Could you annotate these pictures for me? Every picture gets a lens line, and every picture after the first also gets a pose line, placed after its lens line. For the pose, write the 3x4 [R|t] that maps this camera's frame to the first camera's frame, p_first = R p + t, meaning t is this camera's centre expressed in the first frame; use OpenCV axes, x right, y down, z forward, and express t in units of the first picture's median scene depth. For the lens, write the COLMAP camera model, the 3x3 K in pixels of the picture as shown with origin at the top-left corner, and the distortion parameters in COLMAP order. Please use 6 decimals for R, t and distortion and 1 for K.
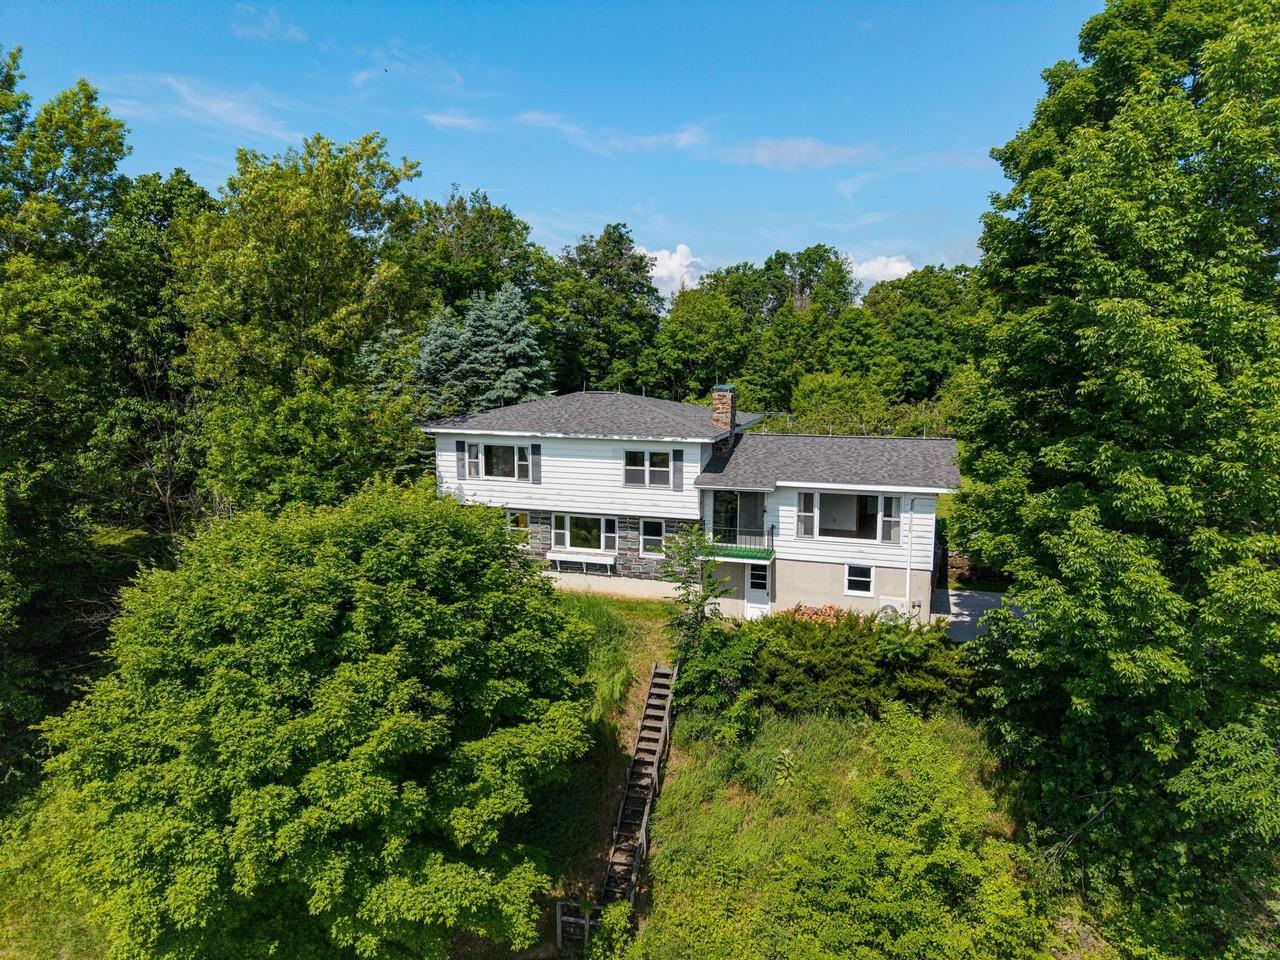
lens RADIAL K [[862.0, 0, 640.0], [0, 862.0, 480.0], [0, 0, 1]] dist [0.002691, -0.000853]
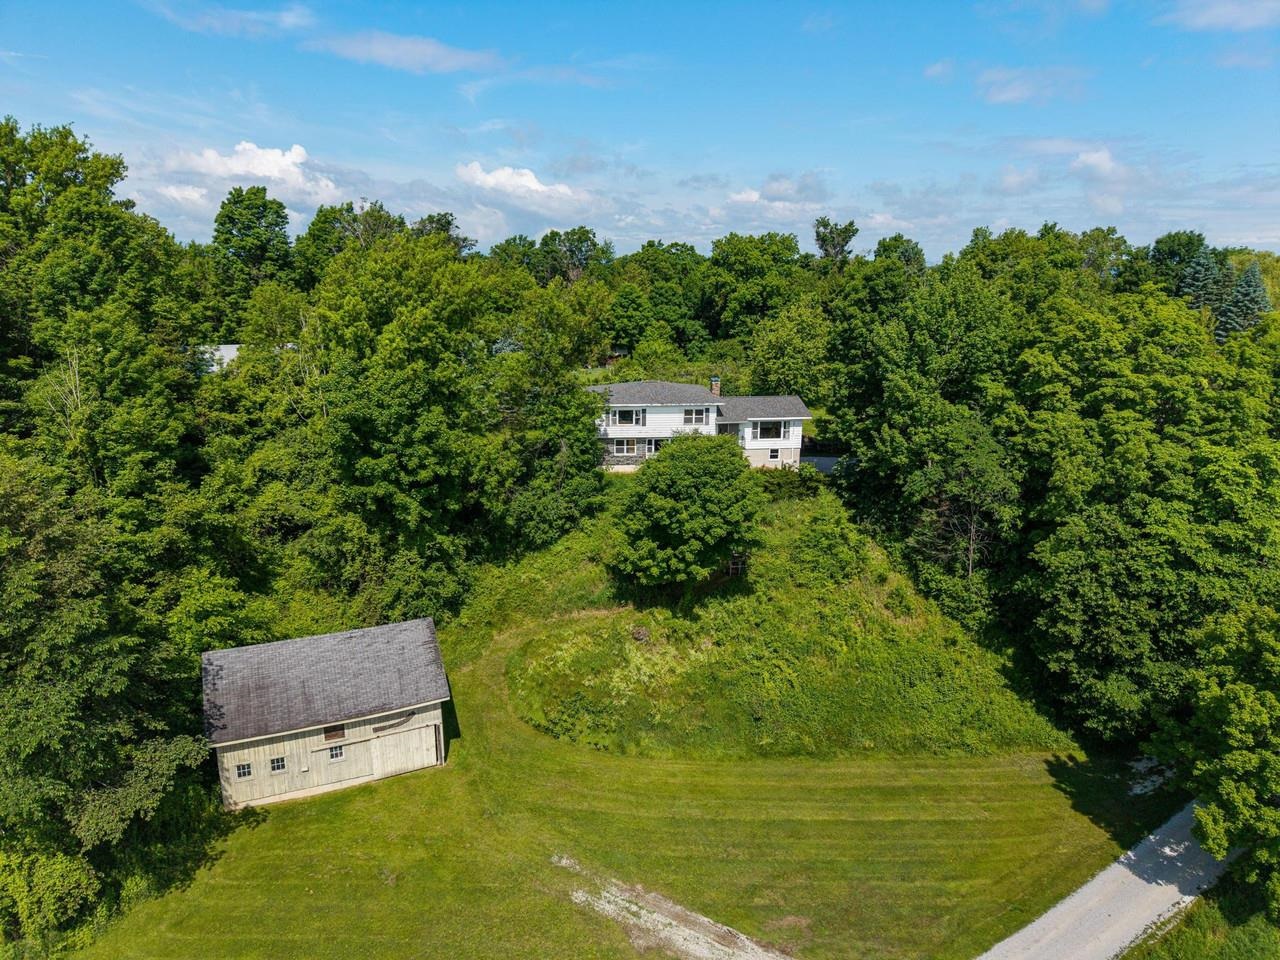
lens RADIAL K [[967.8, 0, 640.0], [0, 967.8, 480.0], [0, 0, 1]] dist [0.101341, -0.002907]
pose [[0.894828, -0.098345, 0.435445, -1.330492], [0.055797, 0.992422, 0.109478, -0.142753], [-0.442911, -0.073667, 0.893534, -1.368786]]
